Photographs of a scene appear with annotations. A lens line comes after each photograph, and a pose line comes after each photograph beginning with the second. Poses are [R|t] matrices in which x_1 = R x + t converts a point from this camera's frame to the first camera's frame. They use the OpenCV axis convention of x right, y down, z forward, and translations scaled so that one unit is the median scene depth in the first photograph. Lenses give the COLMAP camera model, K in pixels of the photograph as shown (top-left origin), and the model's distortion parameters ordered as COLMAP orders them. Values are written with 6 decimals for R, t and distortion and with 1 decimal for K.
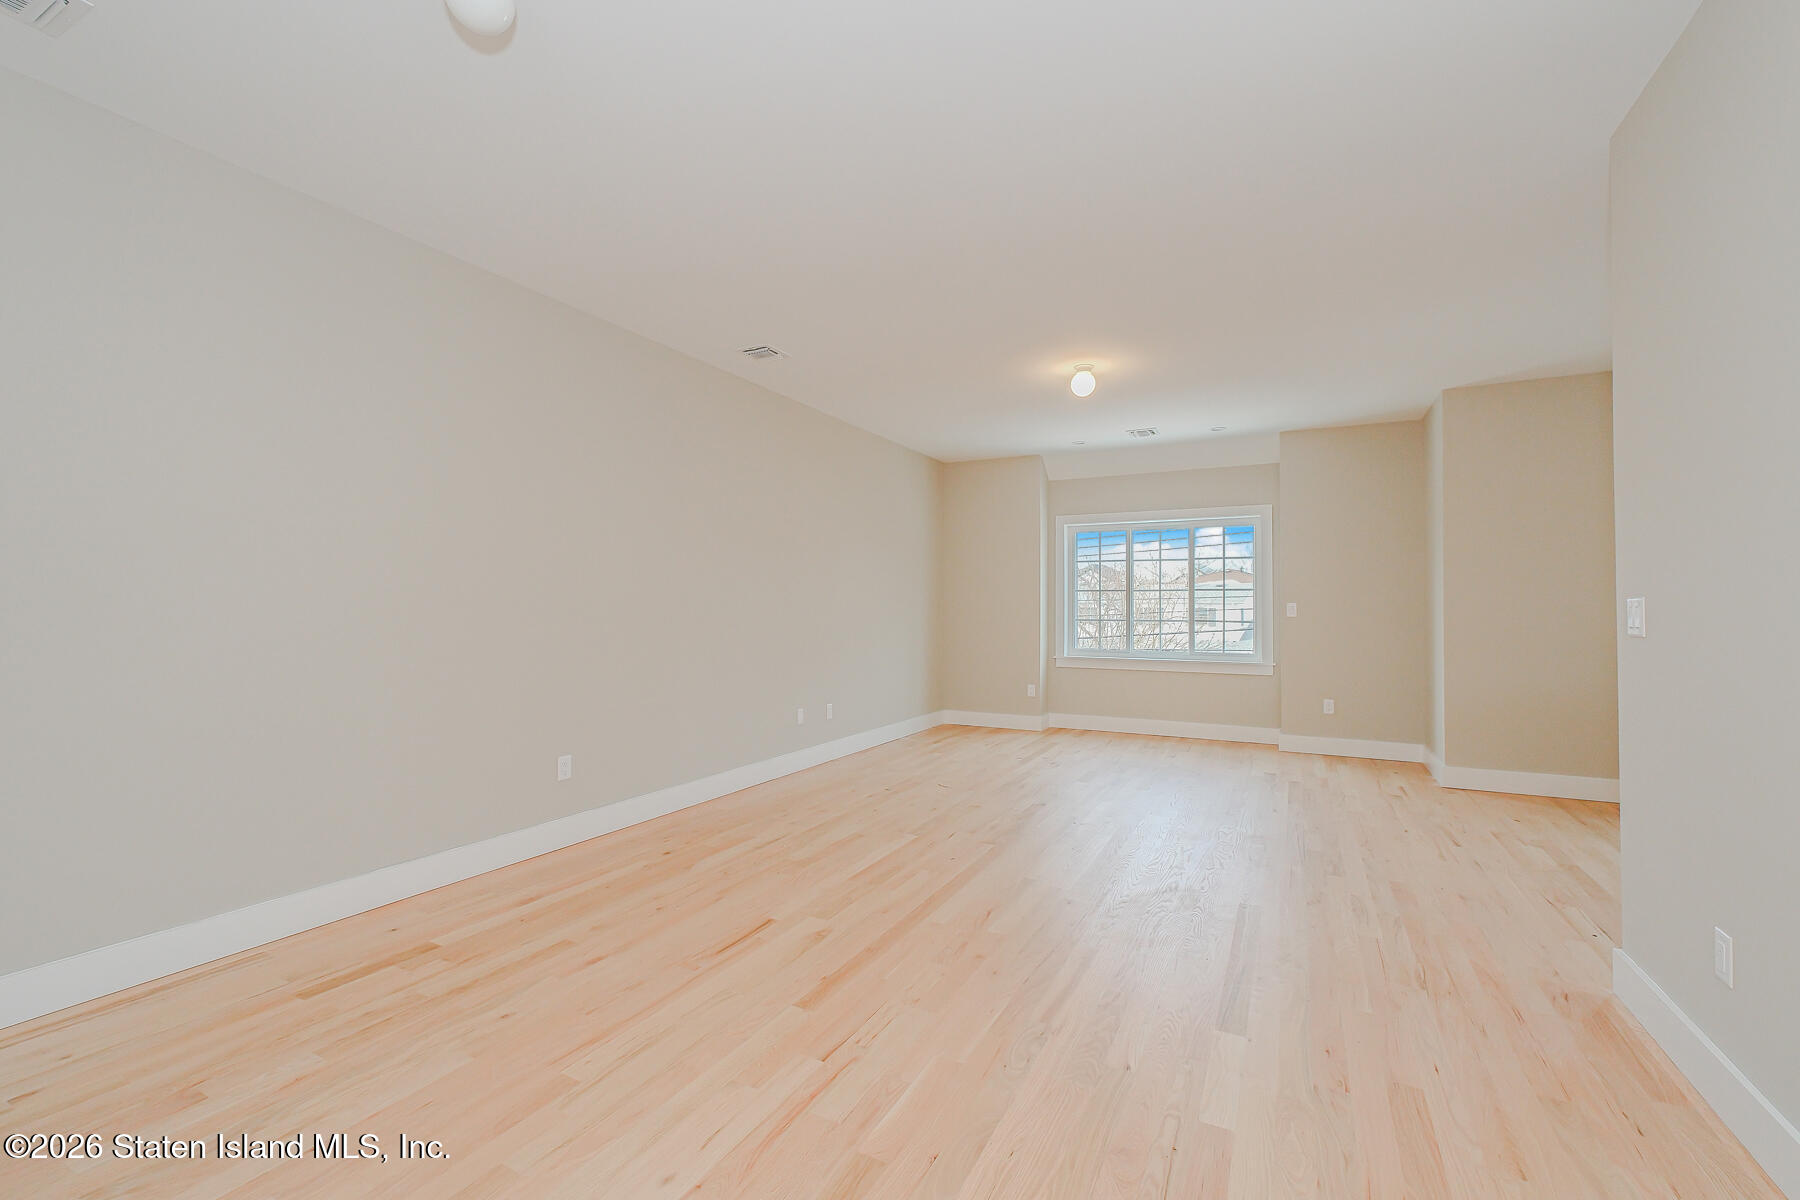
lens RADIAL K [[755.2, 0, 900.9], [0, 755.2, 592.8], [0, 0, 1]] dist [-0.000915, -0.000313]
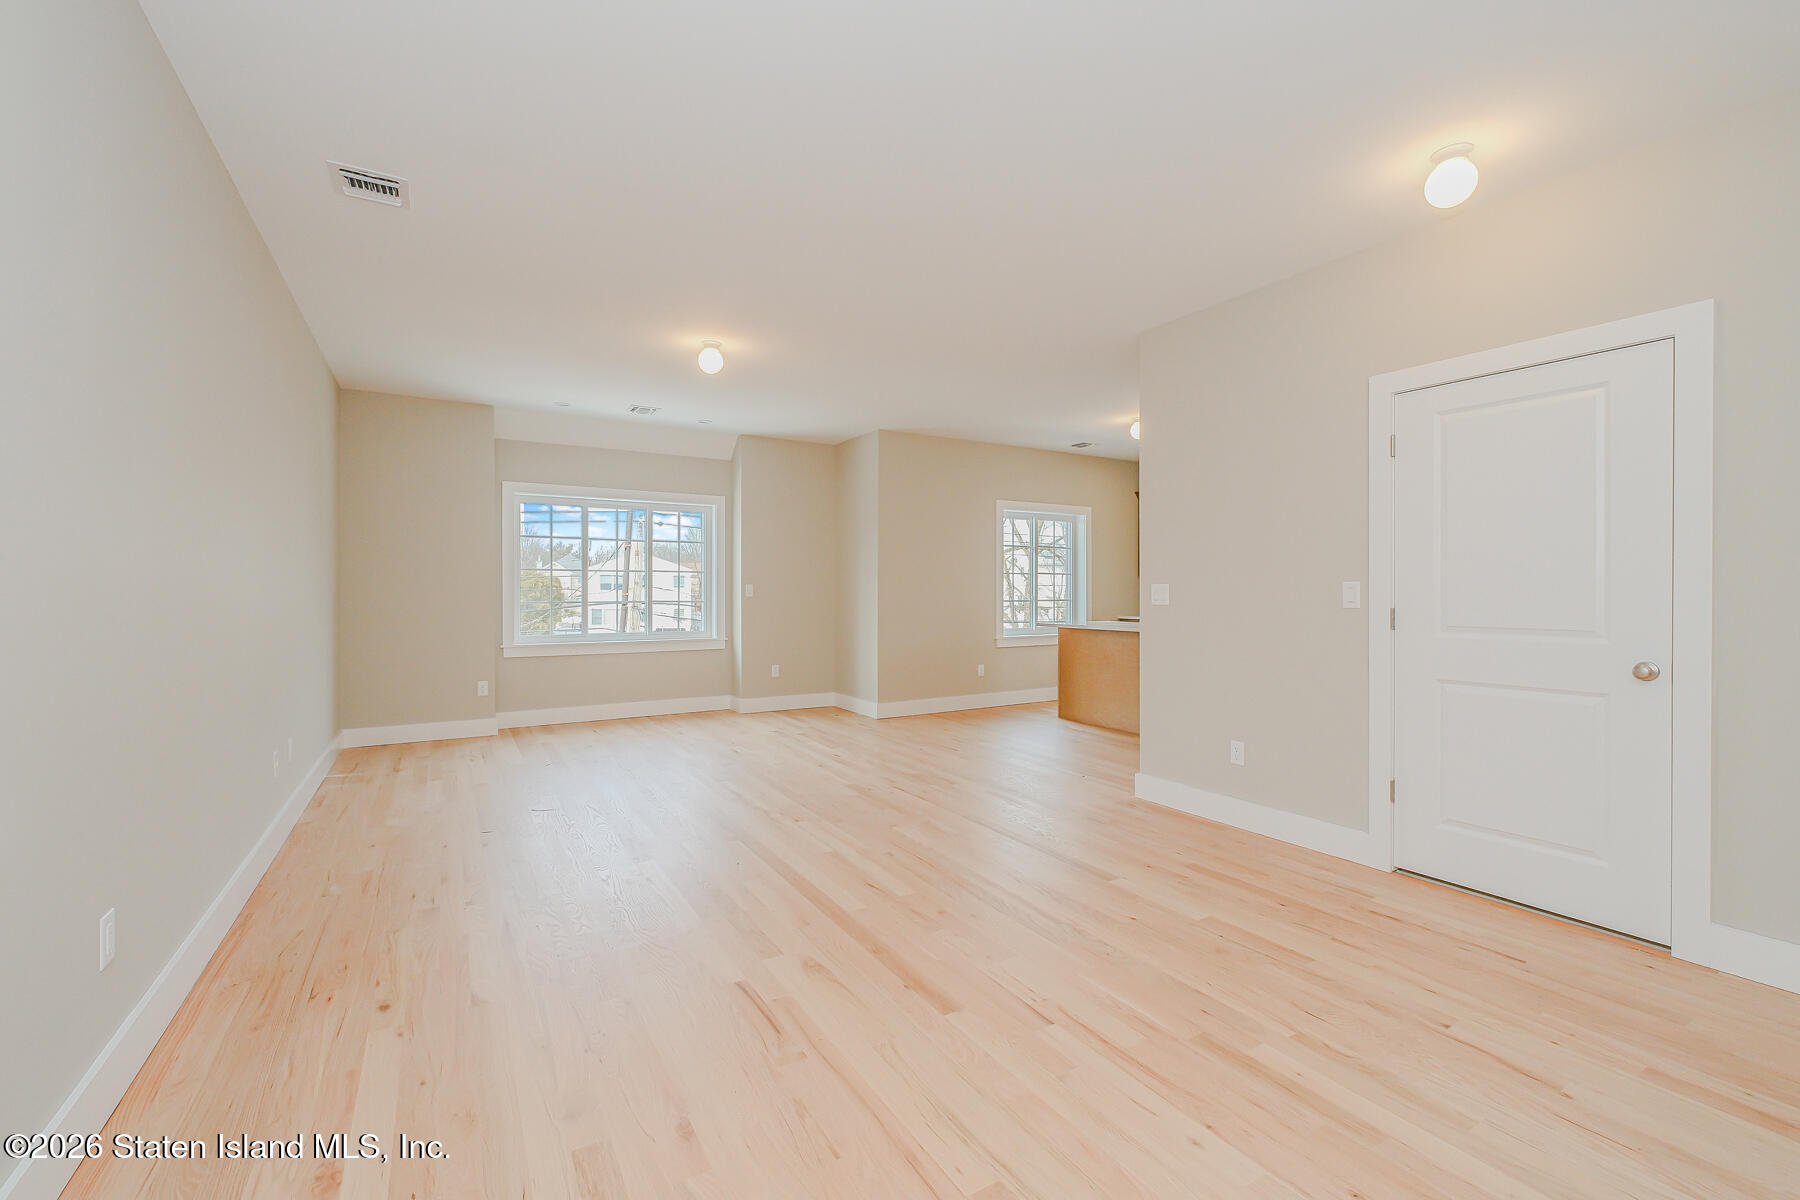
lens RADIAL K [[755.2, 0, 900.9], [0, 755.2, 592.8], [0, 0, 1]] dist [-0.000915, -0.000313]
pose [[0.514928, -0.007332, 0.857202, -0.356776], [-0.016408, 0.999696, 0.018407, 0.001206], [-0.857076, -0.023543, 0.514651, 0.210067]]
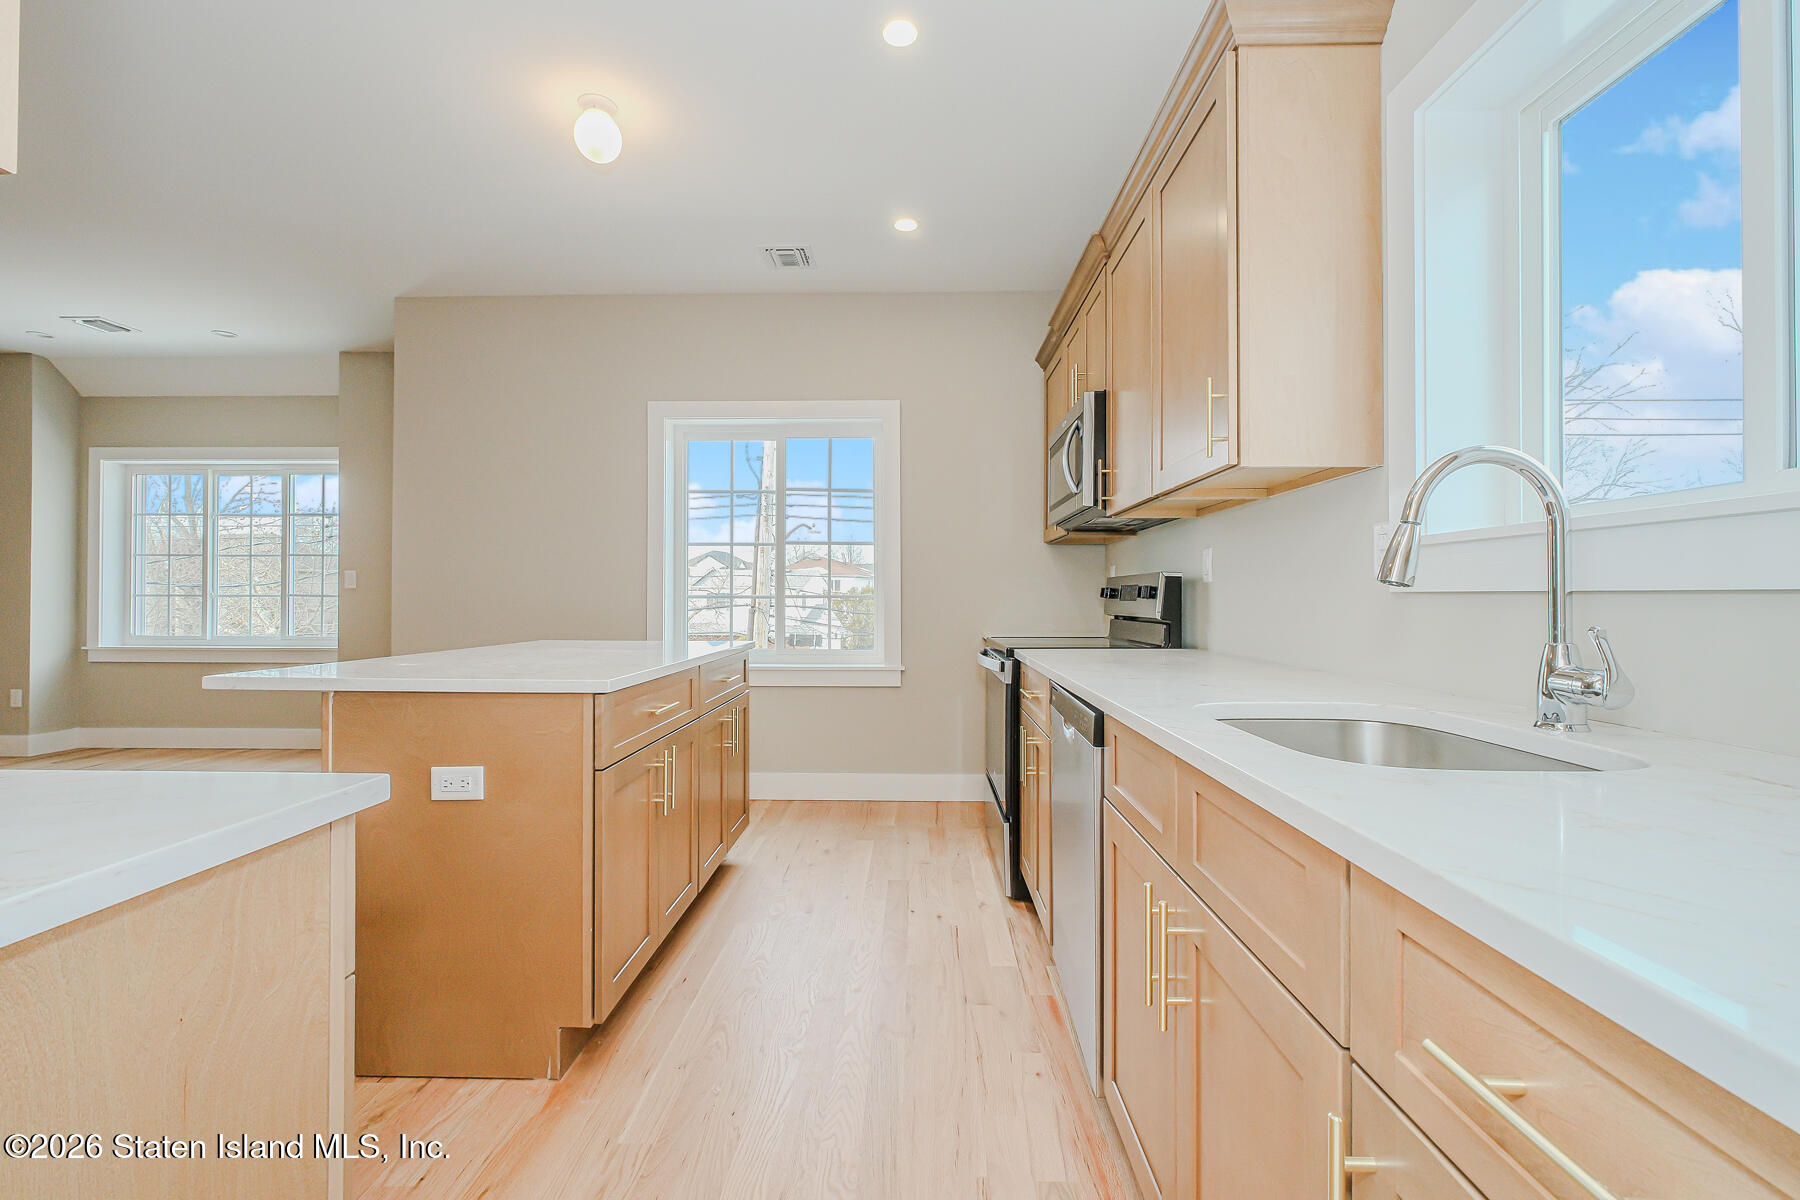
lens RADIAL K [[755.2, 0, 900.9], [0, 755.2, 592.8], [0, 0, 1]] dist [-0.000915, -0.000313]
pose [[0.897782, 0.006192, 0.440396, 0.689529], [-0.013030, 0.999837, 0.012505, 0.017557], [-0.440247, -0.016965, 0.897716, 0.046617]]
